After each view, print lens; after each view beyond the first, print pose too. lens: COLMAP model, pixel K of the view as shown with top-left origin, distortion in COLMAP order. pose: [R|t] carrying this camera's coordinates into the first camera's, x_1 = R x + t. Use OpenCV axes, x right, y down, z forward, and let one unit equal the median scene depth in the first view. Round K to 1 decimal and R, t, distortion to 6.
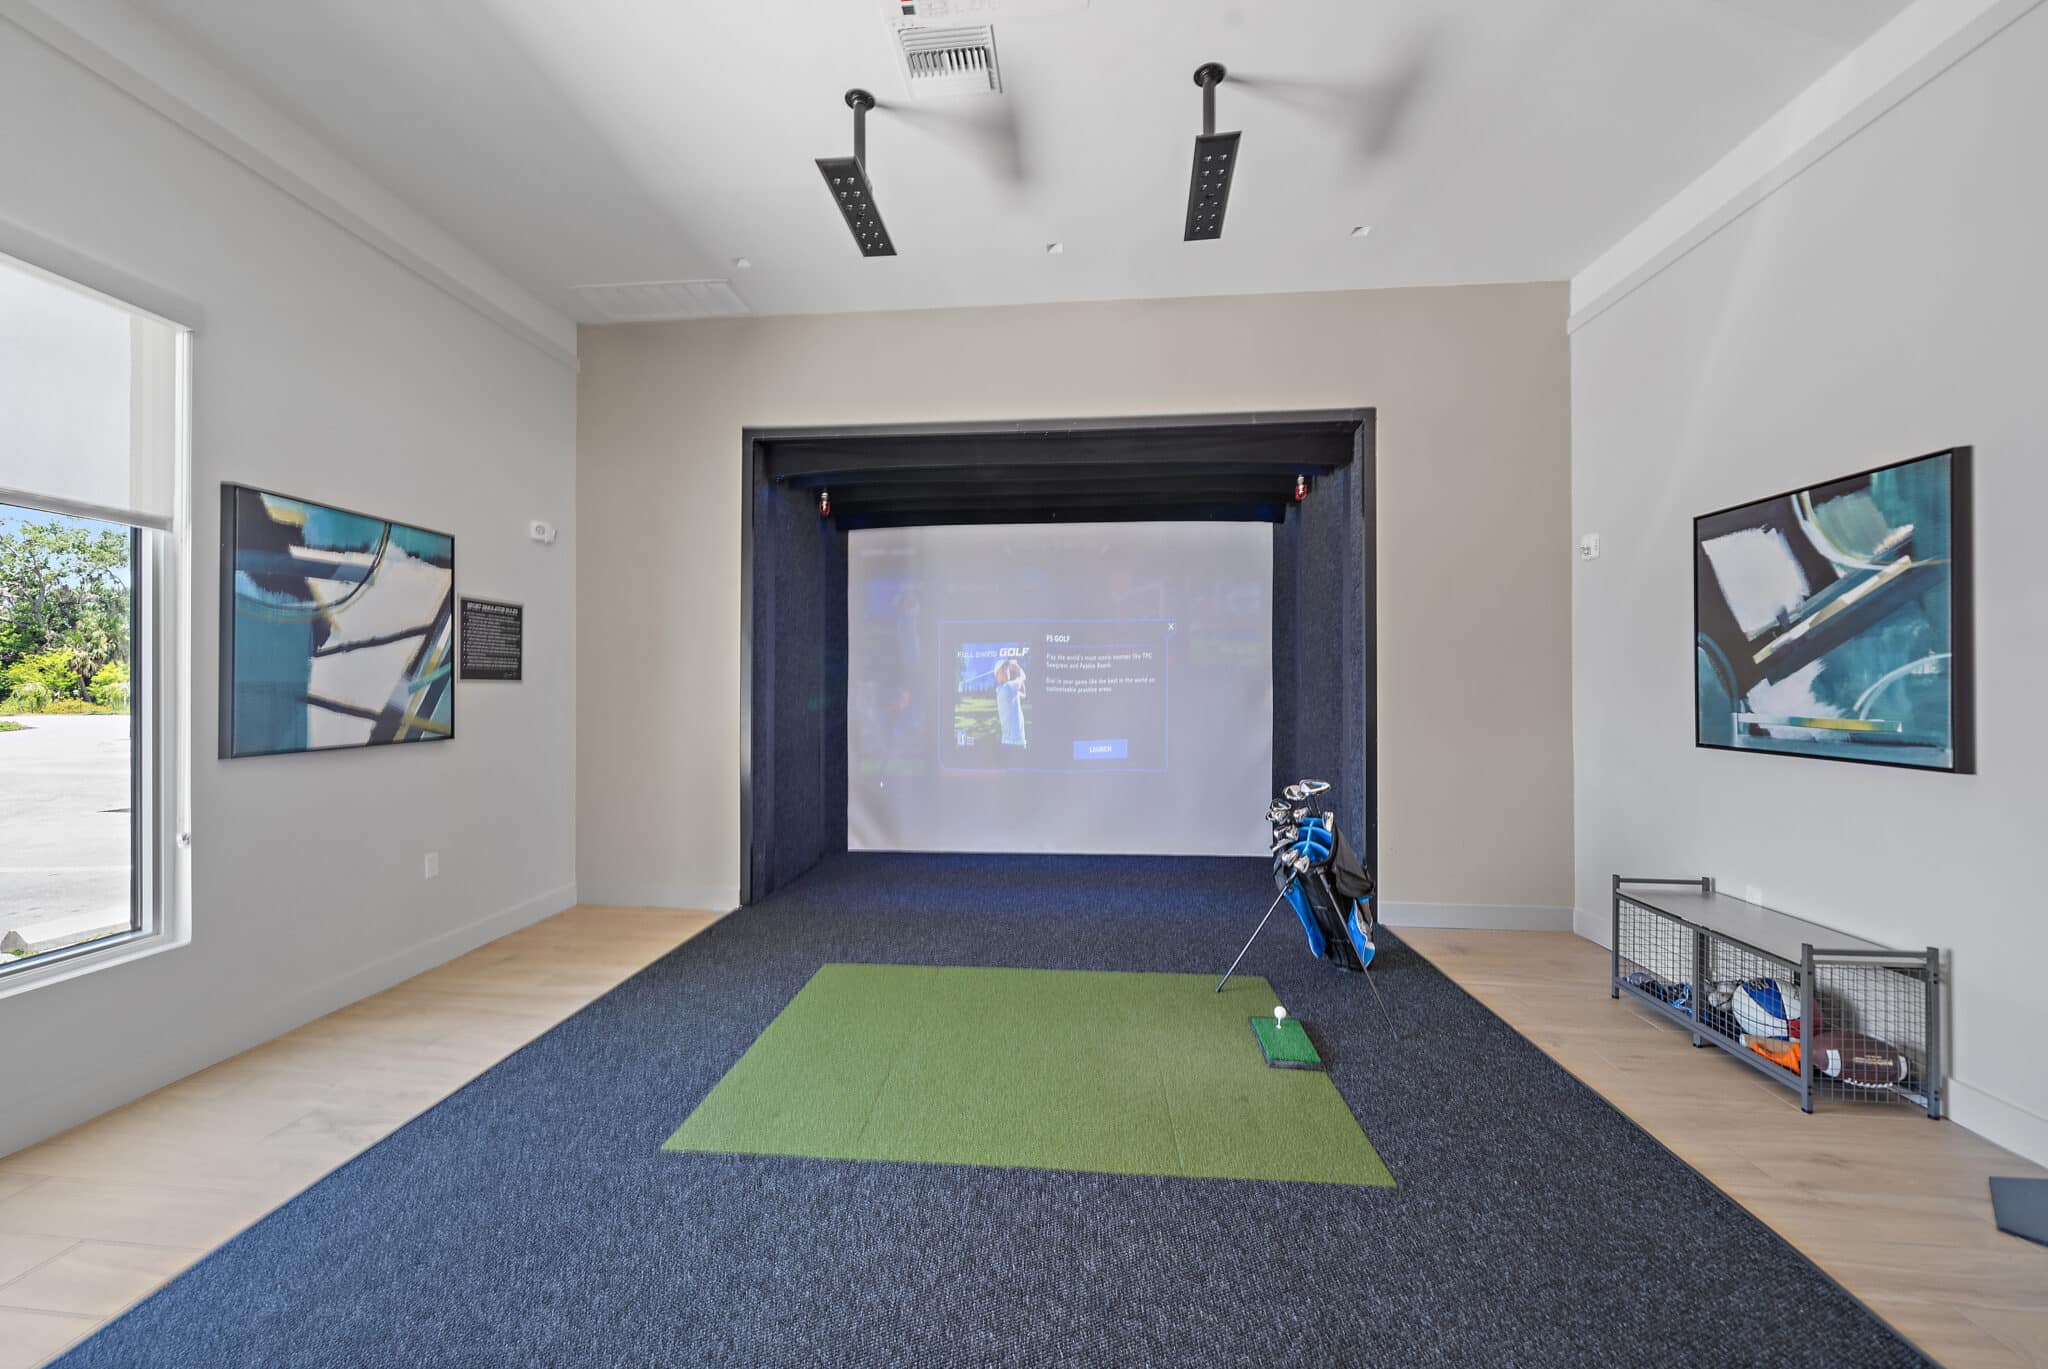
lens RADIAL K [[759.1, 0, 1016.4], [0, 759.1, 684.1], [0, 0, 1]] dist [0.000598, 0.000057]
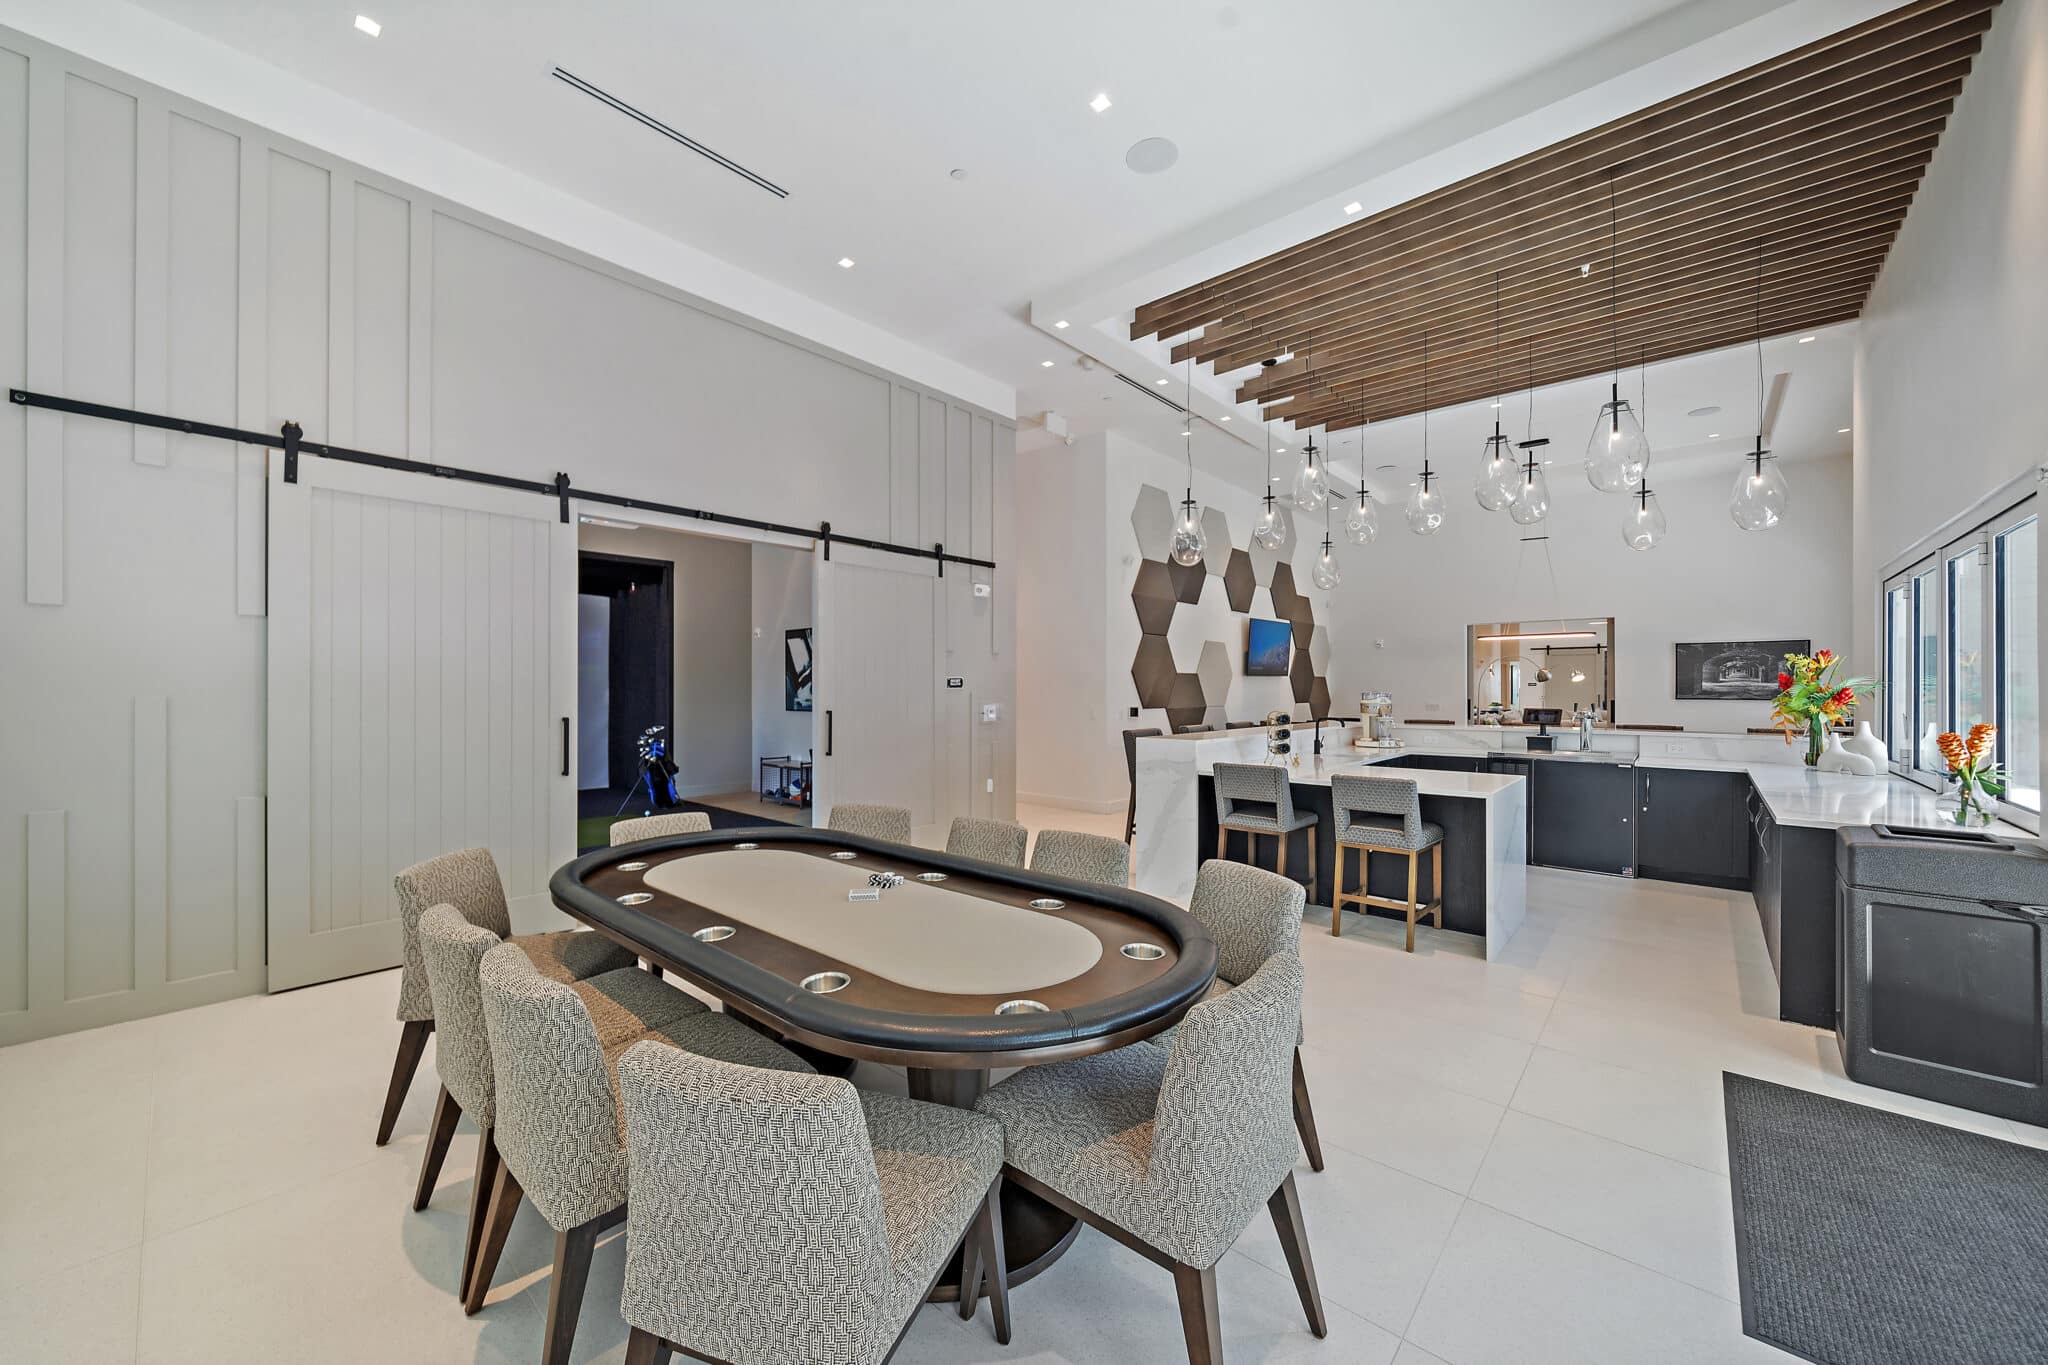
lens RADIAL K [[759.1, 0, 1016.4], [0, 759.1, 682.1], [0, 0, 1]] dist [0.000598, 0.000057]
pose [[0.602766, 0.005205, 0.797901, -0.893671], [-0.000545, 0.999981, -0.006111, -0.007613], [-0.797918, 0.003249, 0.602757, -1.462467]]
